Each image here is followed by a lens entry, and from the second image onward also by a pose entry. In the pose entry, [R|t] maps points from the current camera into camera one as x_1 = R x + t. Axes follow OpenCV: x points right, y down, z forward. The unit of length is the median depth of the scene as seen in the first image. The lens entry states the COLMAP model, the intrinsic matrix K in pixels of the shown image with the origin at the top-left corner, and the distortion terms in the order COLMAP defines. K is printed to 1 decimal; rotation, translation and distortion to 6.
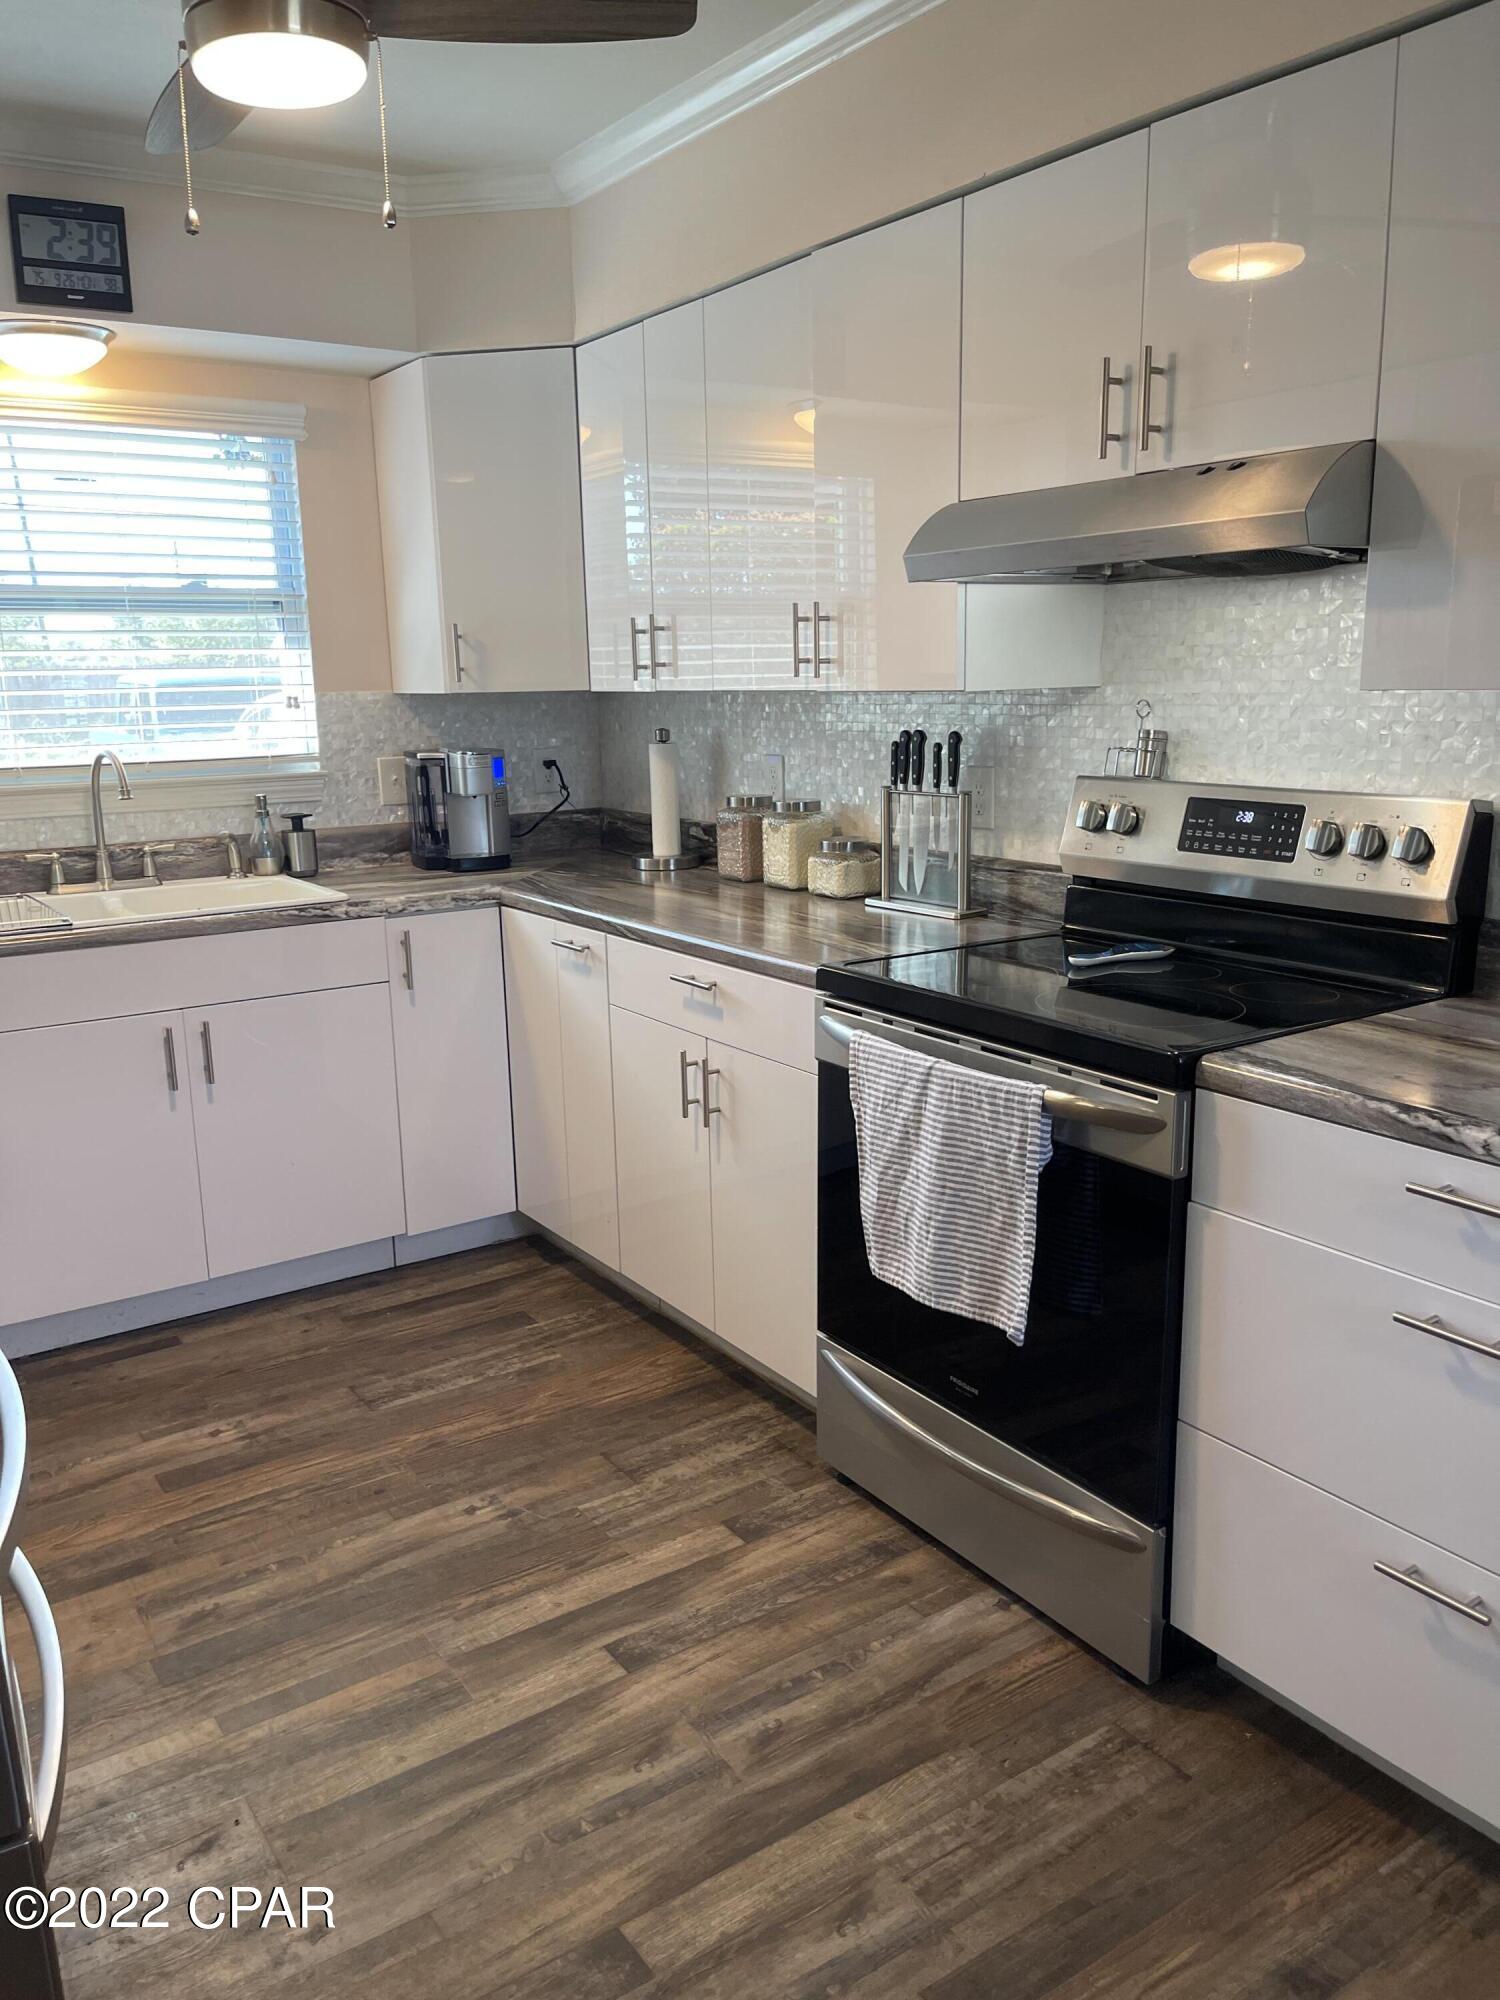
lens RADIAL K [[1528.3, 0, 756.8], [0, 1528.3, 981.2], [0, 0, 1]] dist [0.065227, -0.077111]
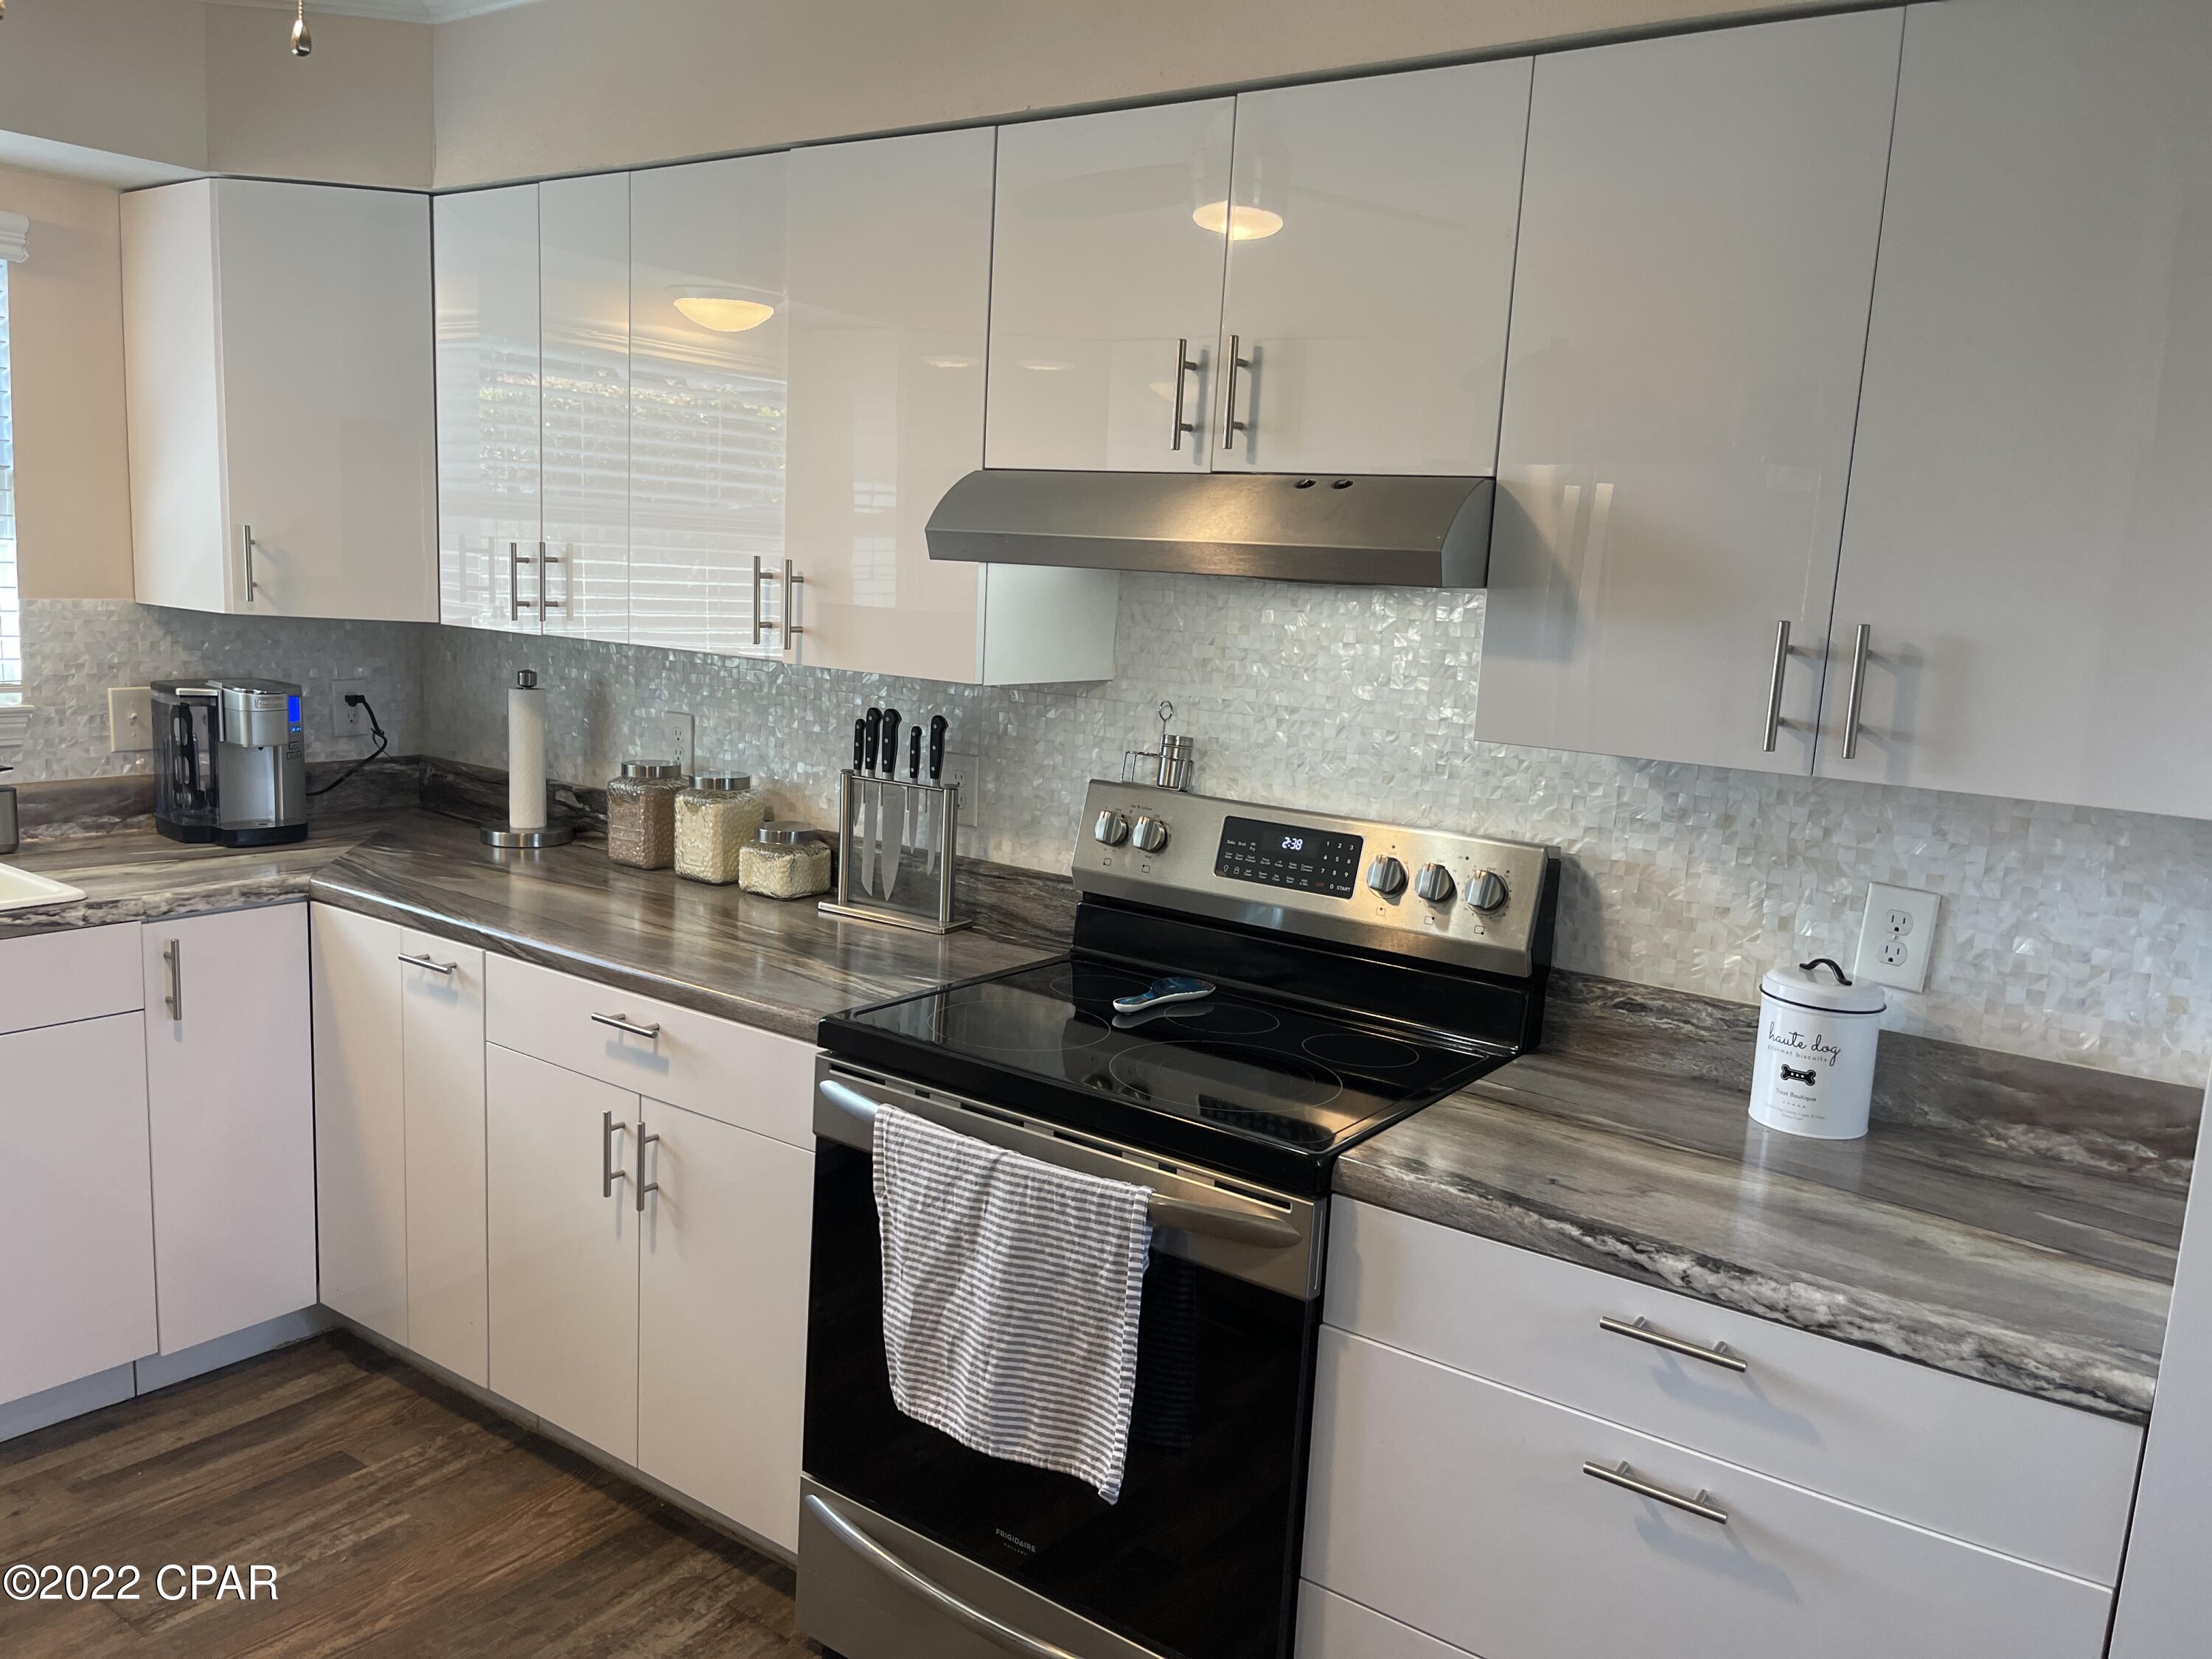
lens RADIAL K [[1690.4, 0, 1169.1], [0, 1690.4, 841.4], [0, 0, 1]] dist [0.065227, -0.077111]
pose [[0.935731, 0.016937, 0.352307, -0.091194], [-0.001254, 0.999000, -0.044694, -0.055281], [-0.352712, 0.041380, 0.934817, 0.078576]]
